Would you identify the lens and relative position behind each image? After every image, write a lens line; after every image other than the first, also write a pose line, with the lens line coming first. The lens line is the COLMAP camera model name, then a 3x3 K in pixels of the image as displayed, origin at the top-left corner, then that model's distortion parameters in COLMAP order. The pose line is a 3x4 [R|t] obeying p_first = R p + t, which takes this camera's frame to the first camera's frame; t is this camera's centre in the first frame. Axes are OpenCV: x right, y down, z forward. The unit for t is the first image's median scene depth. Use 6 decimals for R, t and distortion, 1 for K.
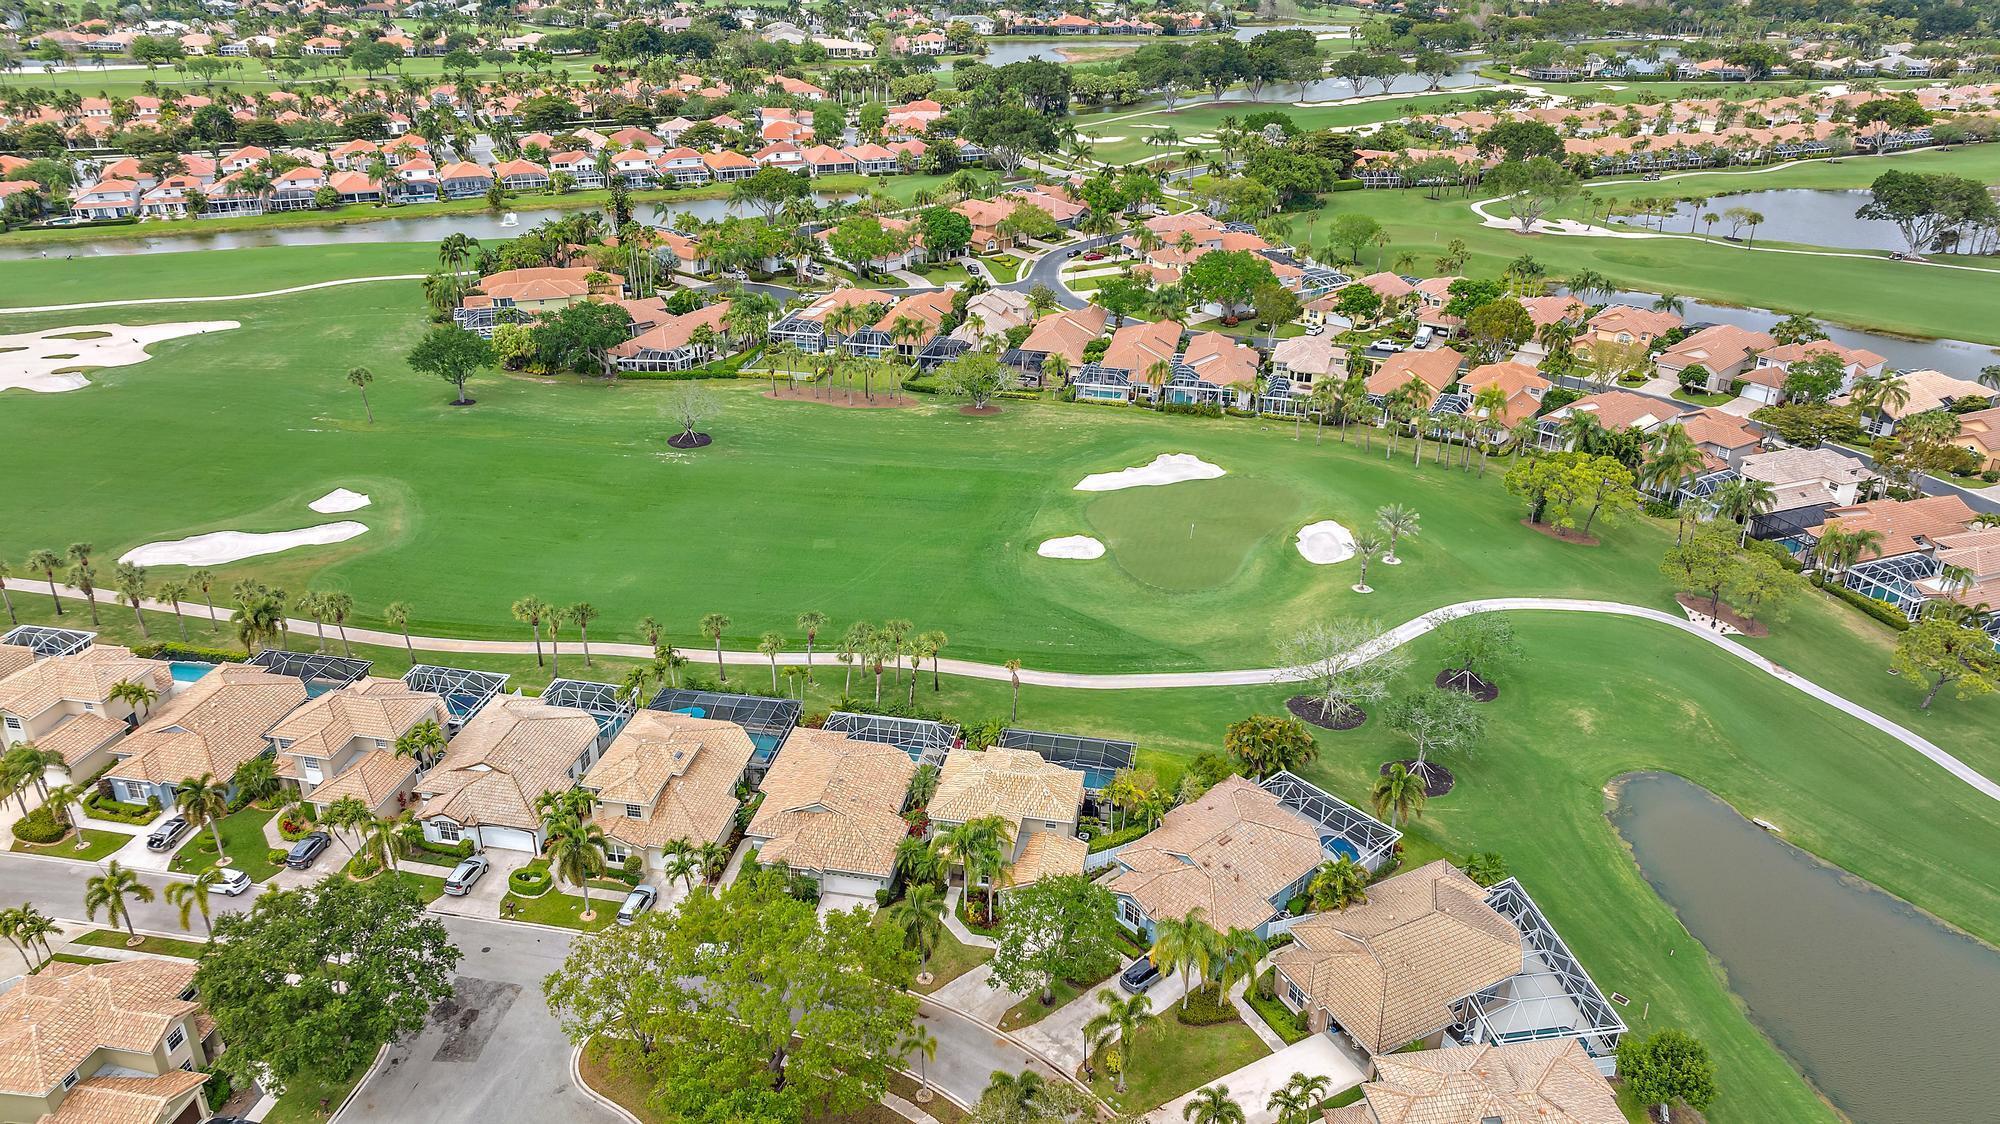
lens RADIAL K [[1468.5, 0, 1000.0], [0, 1468.5, 562.0], [0, 0, 1]] dist [-0.004013, 0.021294]
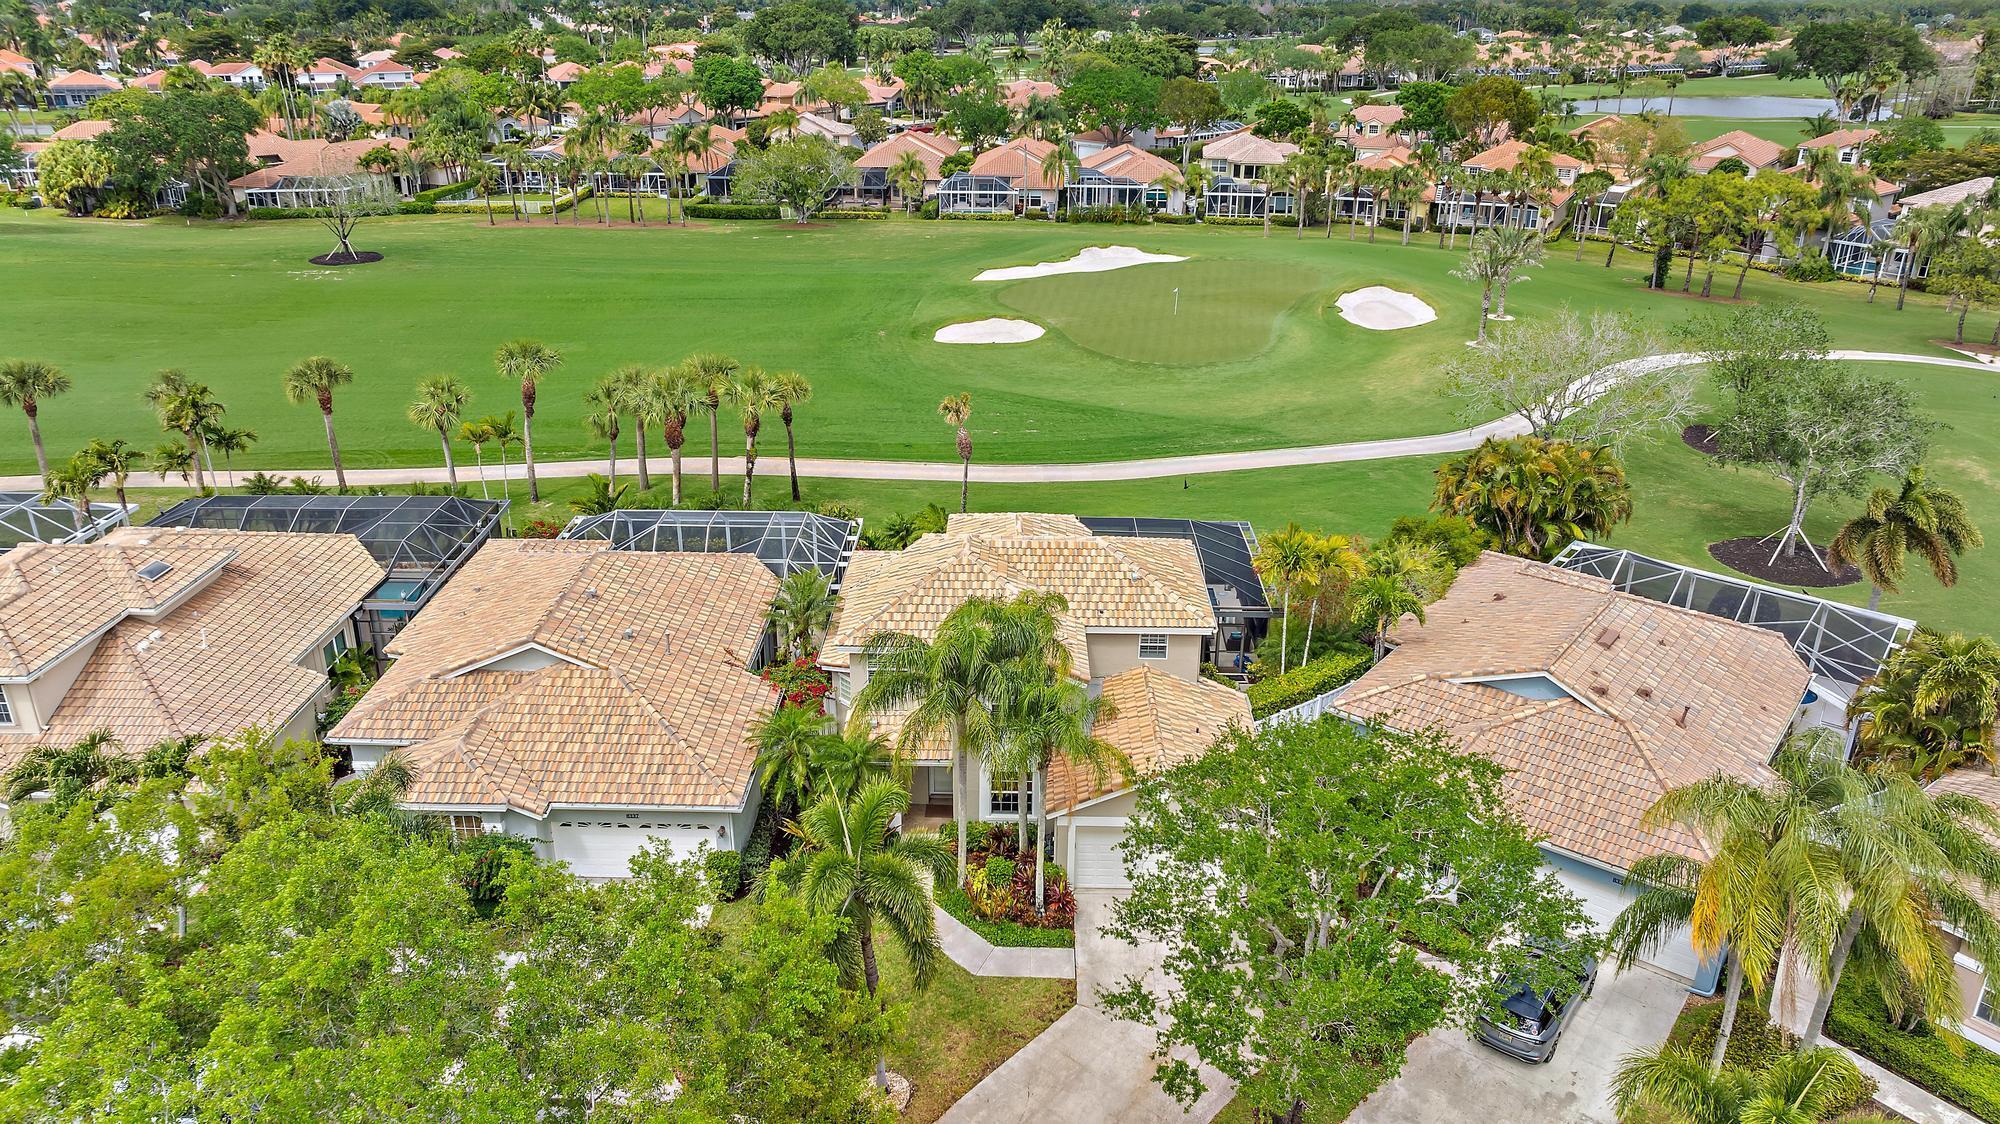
lens RADIAL K [[1468.5, 0, 1000.0], [0, 1468.5, 562.0], [0, 0, 1]] dist [-0.004013, 0.021294]
pose [[0.987787, -0.065500, 0.141376, -0.040720], [0.072362, 0.996410, -0.043952, 0.118884], [-0.137989, 0.053645, 0.988980, 0.434372]]
